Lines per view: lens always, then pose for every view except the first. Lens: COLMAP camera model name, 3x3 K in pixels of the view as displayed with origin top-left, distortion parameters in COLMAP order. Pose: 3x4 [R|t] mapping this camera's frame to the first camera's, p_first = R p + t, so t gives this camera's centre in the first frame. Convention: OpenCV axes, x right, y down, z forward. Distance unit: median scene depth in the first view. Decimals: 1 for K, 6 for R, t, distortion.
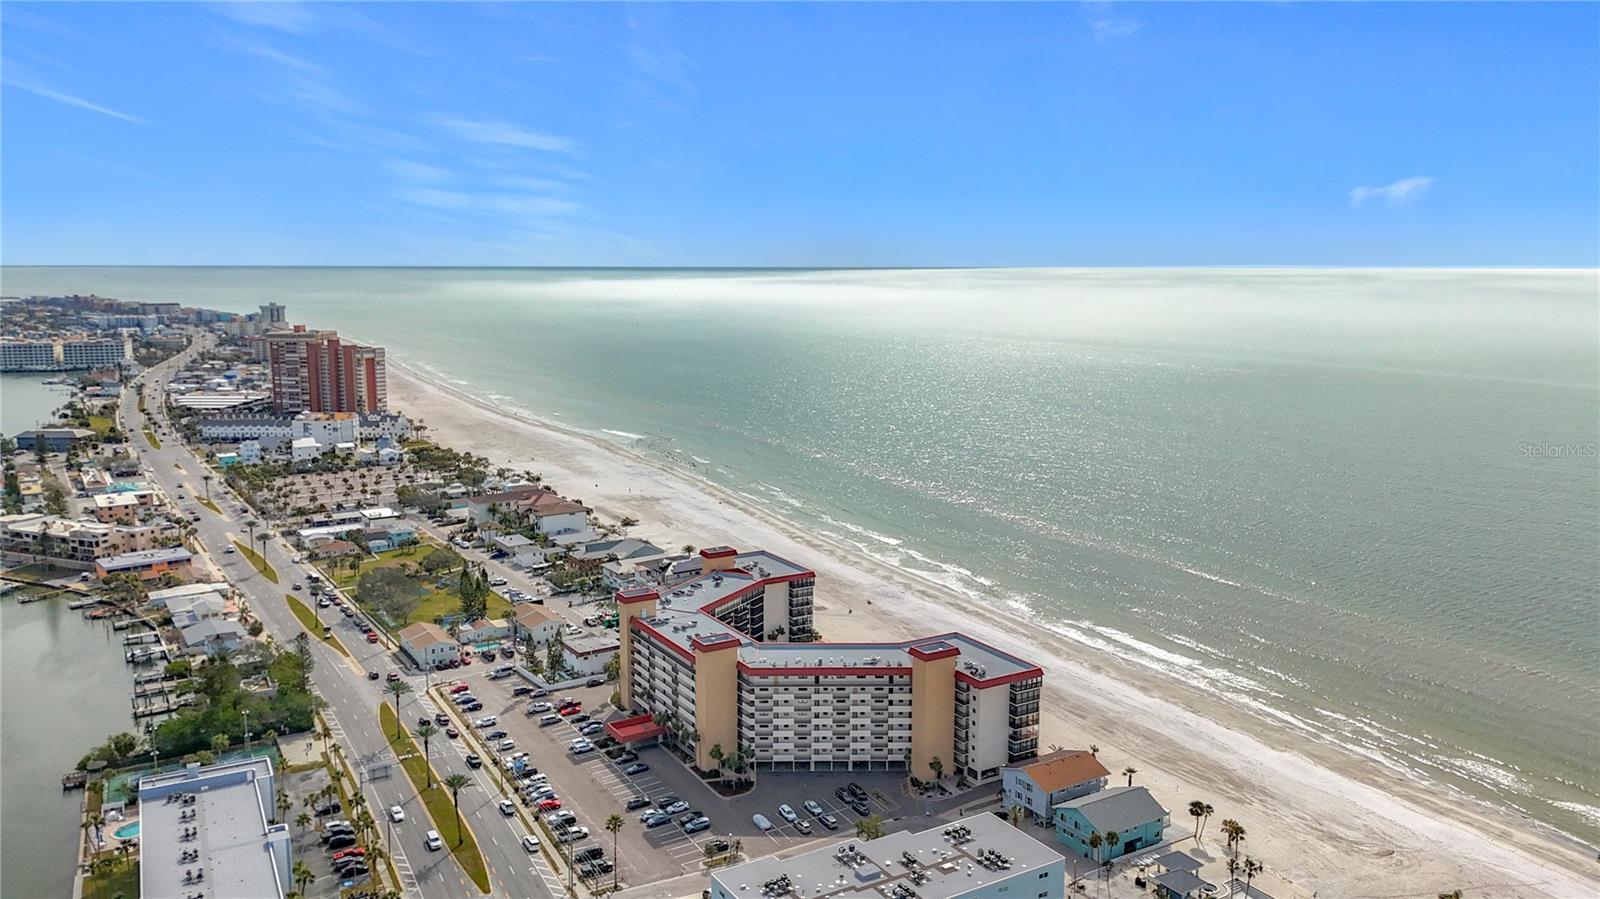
lens RADIAL K [[1179.4, 0, 805.1], [0, 1179.4, 402.5], [0, 0, 1]] dist [0.063720, -0.059953]
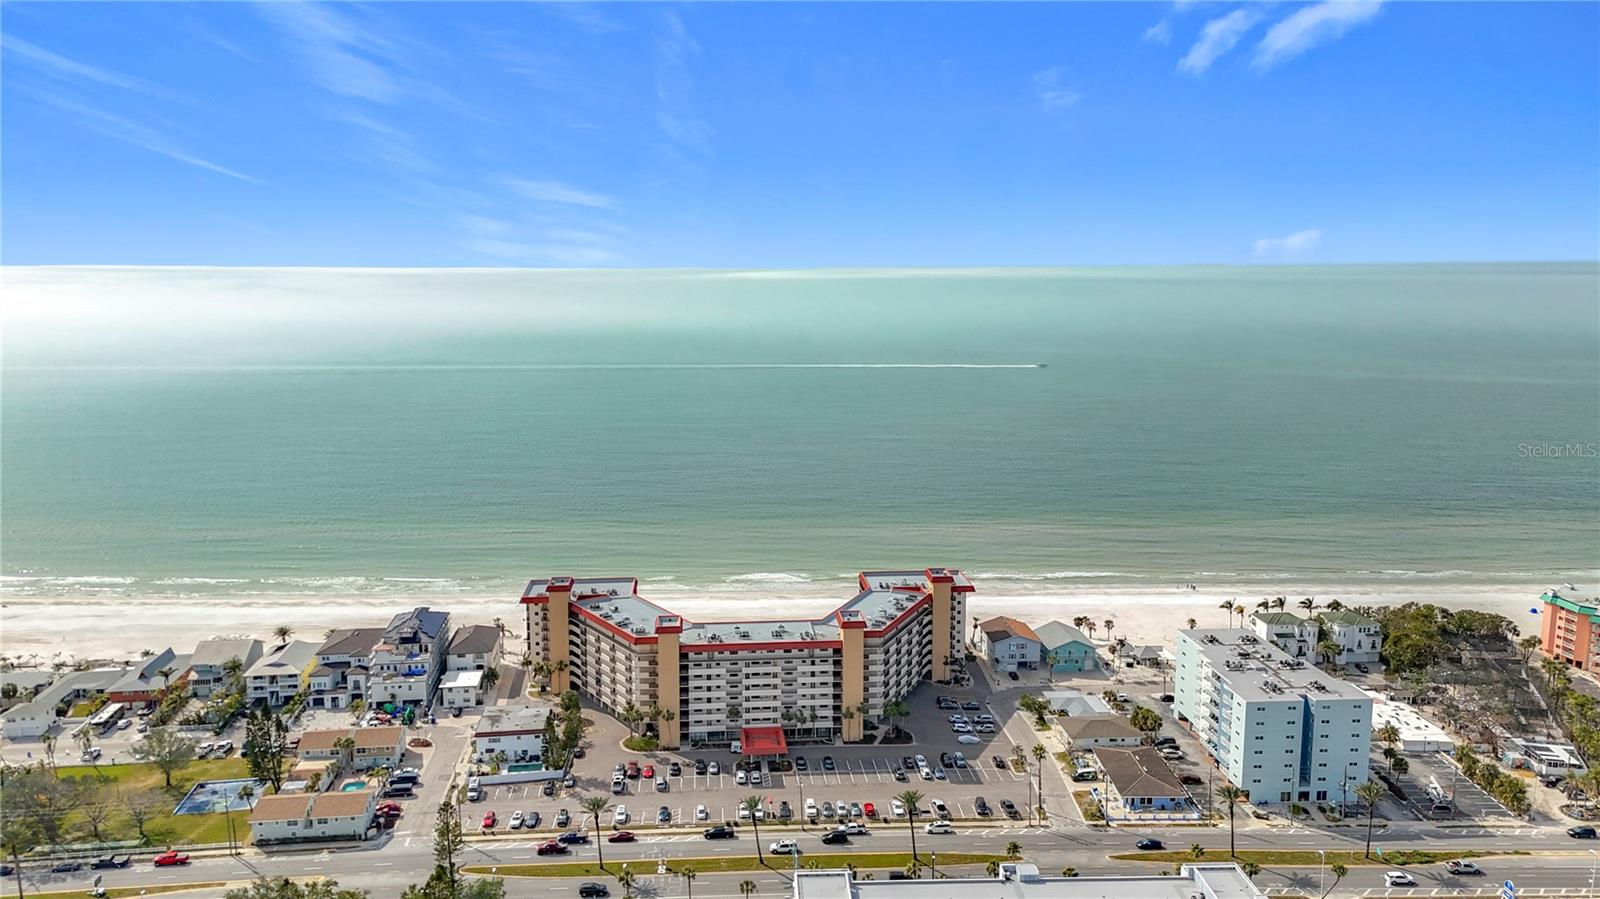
lens RADIAL K [[1146.4, 0, 800.0], [0, 1146.4, 449.5], [0, 0, 1]] dist [0.043093, -0.066719]
pose [[0.432581, -0.138085, 0.890958, -0.834770], [0.098469, 0.989526, 0.105552, -0.053270], [-0.896202, 0.042072, 0.441647, 0.487198]]
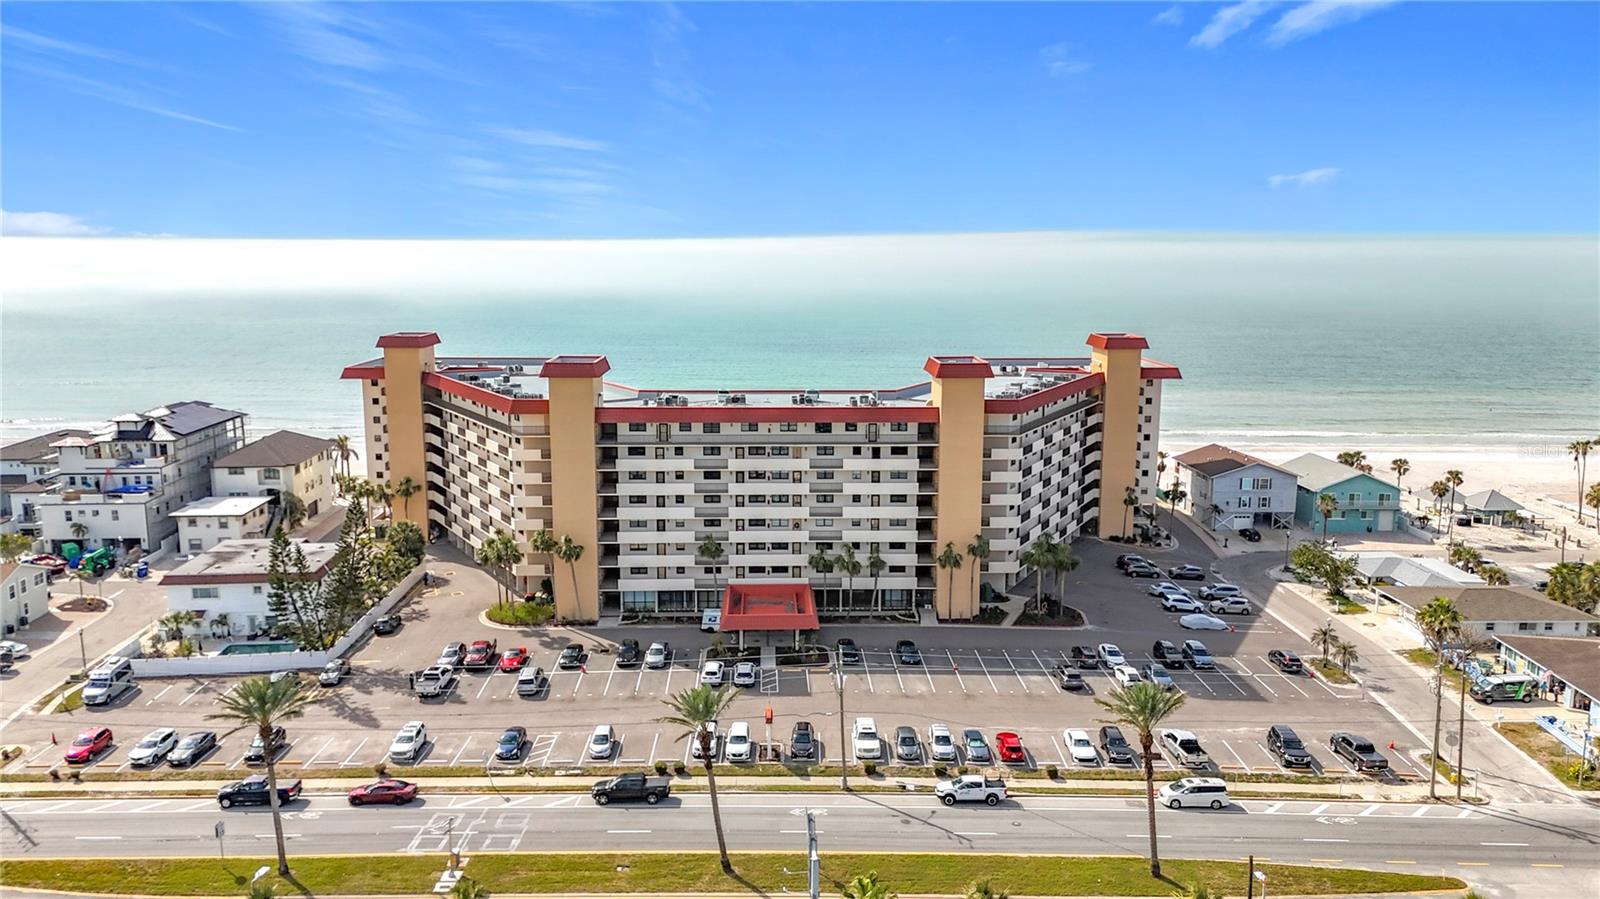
lens RADIAL K [[1172.7, 0, 800.4], [0, 1172.7, 422.1], [0, 0, 1]] dist [0.062061, -0.075433]
pose [[0.485165, -0.123250, 0.865693, -0.463555], [0.093942, 0.991634, 0.088532, 0.146131], [-0.869362, 0.038373, 0.492684, 0.680425]]
